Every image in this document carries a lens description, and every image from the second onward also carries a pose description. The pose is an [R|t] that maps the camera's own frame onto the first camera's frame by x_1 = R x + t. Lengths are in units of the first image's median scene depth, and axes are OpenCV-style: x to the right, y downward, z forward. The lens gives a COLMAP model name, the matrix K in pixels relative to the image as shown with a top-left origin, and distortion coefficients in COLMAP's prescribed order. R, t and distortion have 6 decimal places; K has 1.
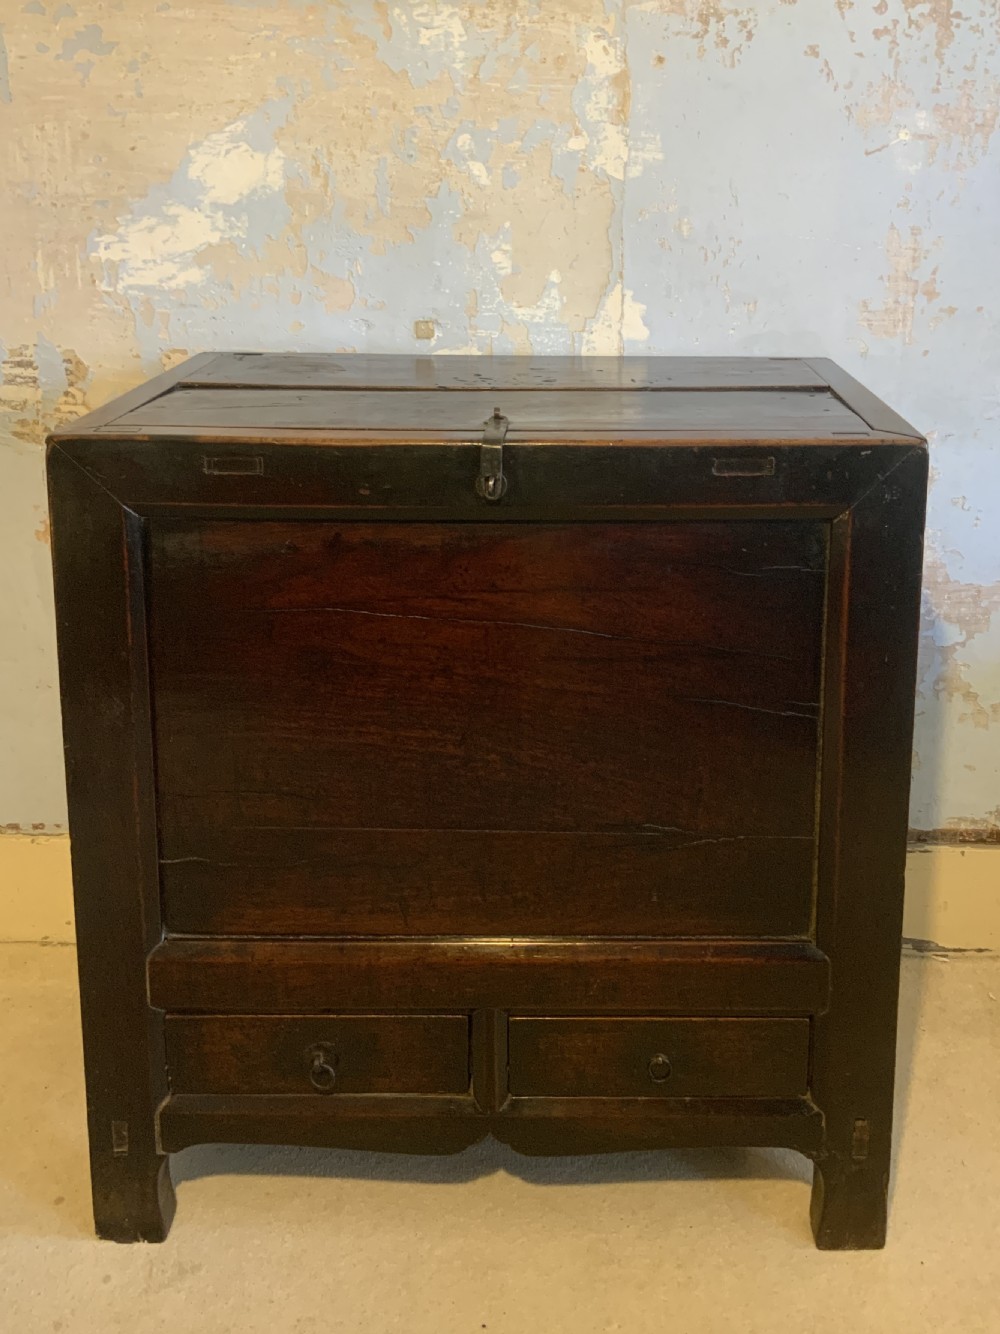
lens RADIAL K [[1209.3, 0, 543.0], [0, 1209.3, 471.8], [0, 0, 1]] dist [0.058150, -0.037002]
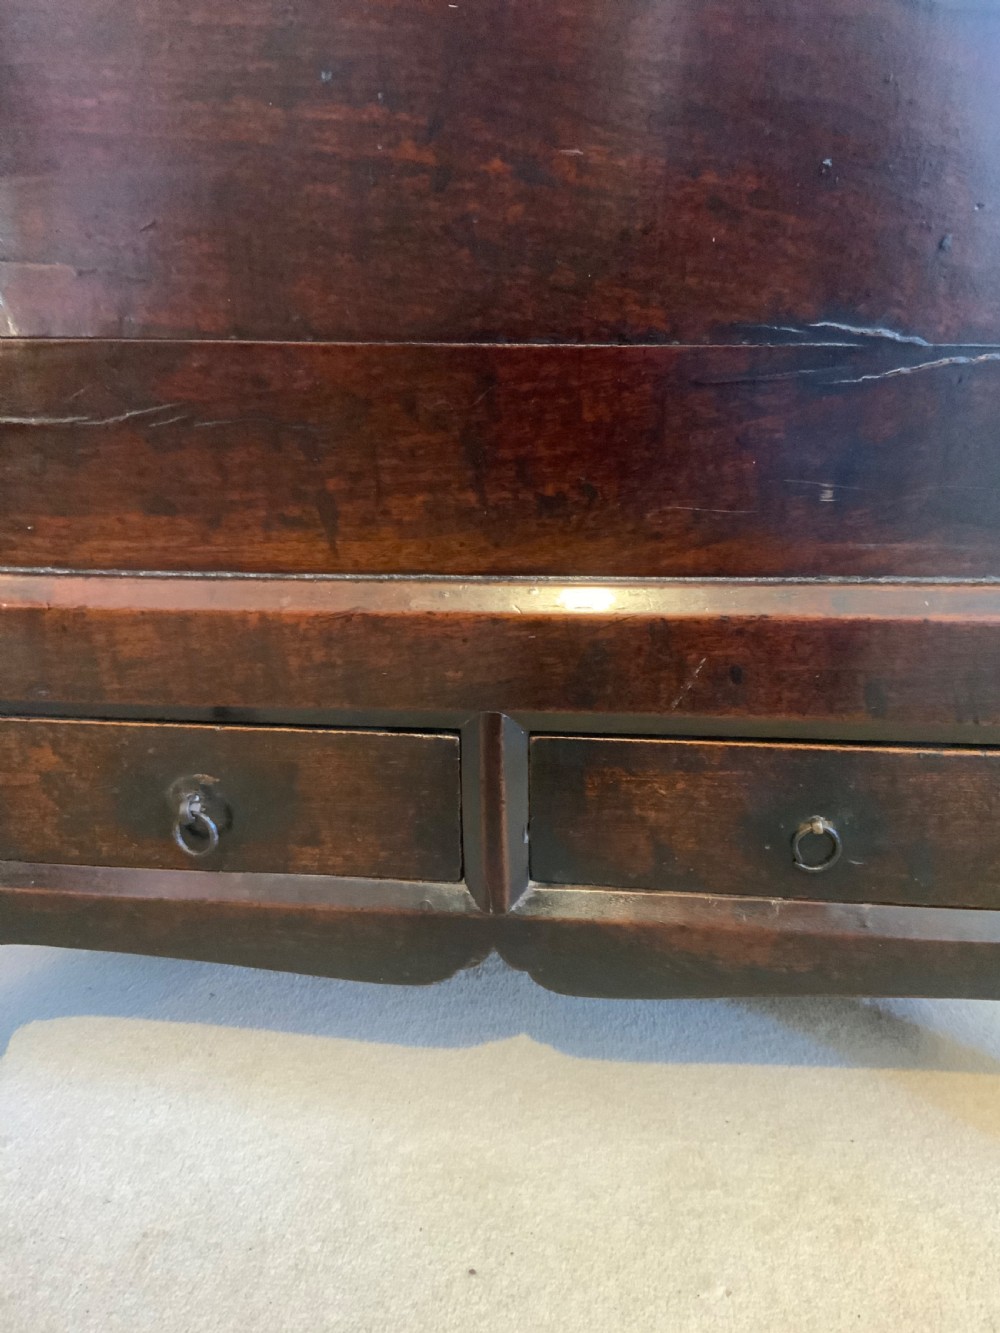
lens RADIAL K [[1104.6, 0, 500.0], [0, 1104.6, 666.5], [0, 0, 1]] dist [0.067570, -0.126881]
pose [[0.994073, 0.021736, -0.106520, 0.010024], [-0.010764, 0.994673, 0.102520, 0.367306], [0.108181, -0.100766, 0.989011, 0.528329]]
